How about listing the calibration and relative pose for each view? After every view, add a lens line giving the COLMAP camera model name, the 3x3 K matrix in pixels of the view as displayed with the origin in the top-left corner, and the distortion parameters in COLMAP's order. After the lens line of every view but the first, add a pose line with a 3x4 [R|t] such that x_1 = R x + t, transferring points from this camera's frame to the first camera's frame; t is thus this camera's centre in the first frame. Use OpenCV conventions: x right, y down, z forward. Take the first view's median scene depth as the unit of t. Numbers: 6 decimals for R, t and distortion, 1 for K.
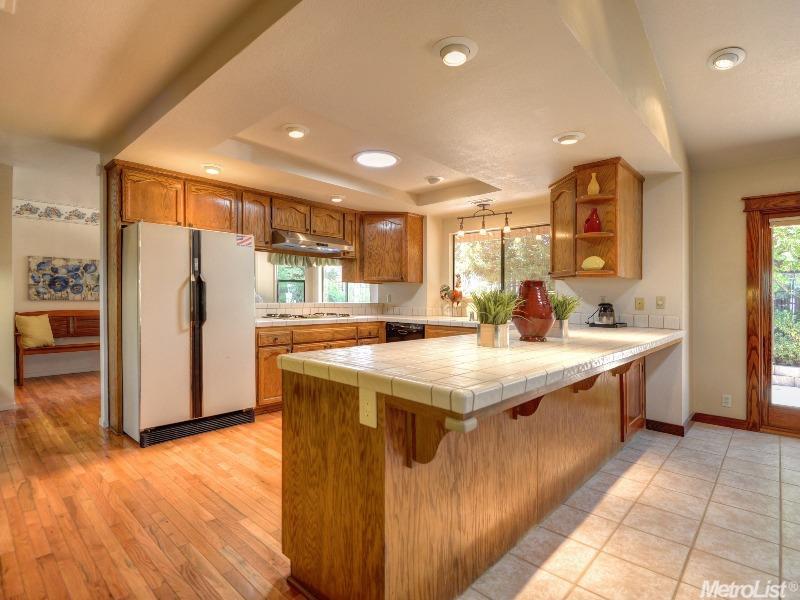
lens RADIAL K [[408.6, 0, 404.1], [0, 408.6, 303.4], [0, 0, 1]] dist [0.011570, -0.012266]
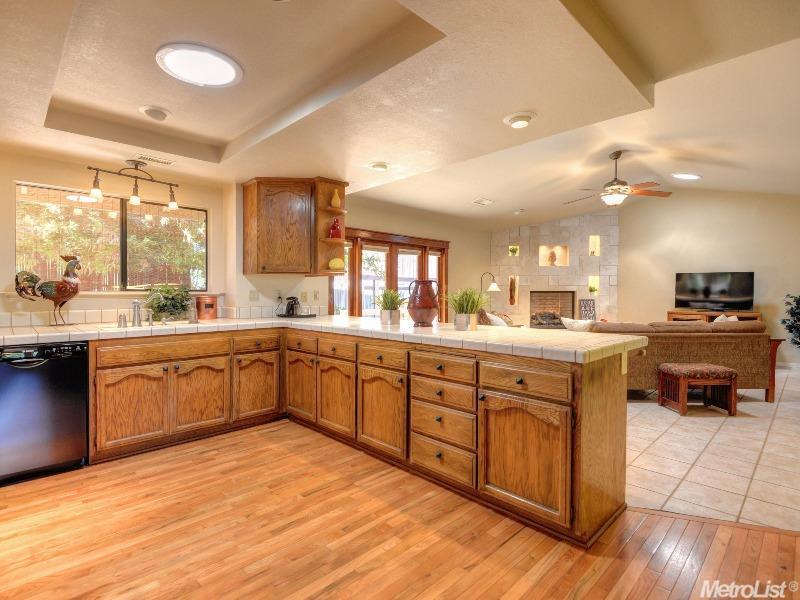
lens RADIAL K [[408.6, 0, 397.9], [0, 408.6, 297.4], [0, 0, 1]] dist [0.011570, -0.012266]
pose [[0.050424, -0.024816, 0.998420, -0.739883], [0.013864, 0.999612, 0.024145, -0.024183], [-0.998632, 0.012625, 0.050749, 0.757099]]
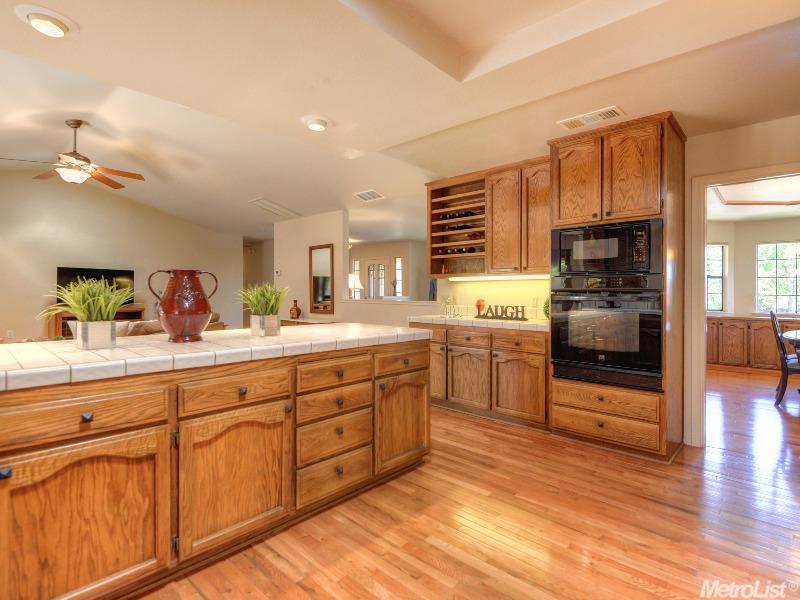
lens RADIAL K [[408.6, 0, 404.7], [0, 408.6, 298.3], [0, 0, 1]] dist [0.011570, -0.012266]
pose [[-0.999756, -0.020637, -0.007879, -0.110447], [-0.020860, 0.999351, 0.029372, -0.022886], [0.007268, 0.029529, -0.999538, 1.371748]]
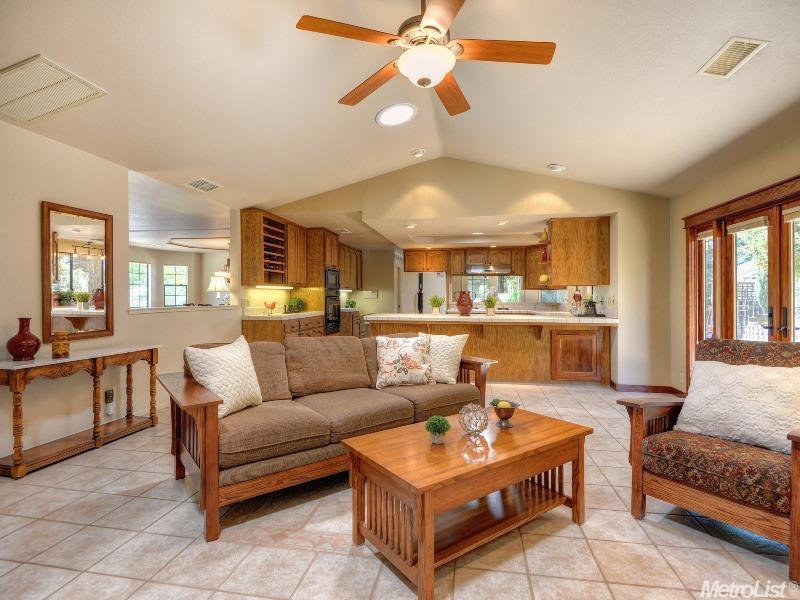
lens RADIAL K [[408.6, 0, 404.2], [0, 408.6, 295.6], [0, 0, 1]] dist [0.011570, -0.012266]
pose [[0.542426, -0.014936, -0.839971, 1.610626], [-0.009161, 0.999677, -0.023691, 0.025454], [0.840054, 0.020546, 0.542114, -0.471809]]
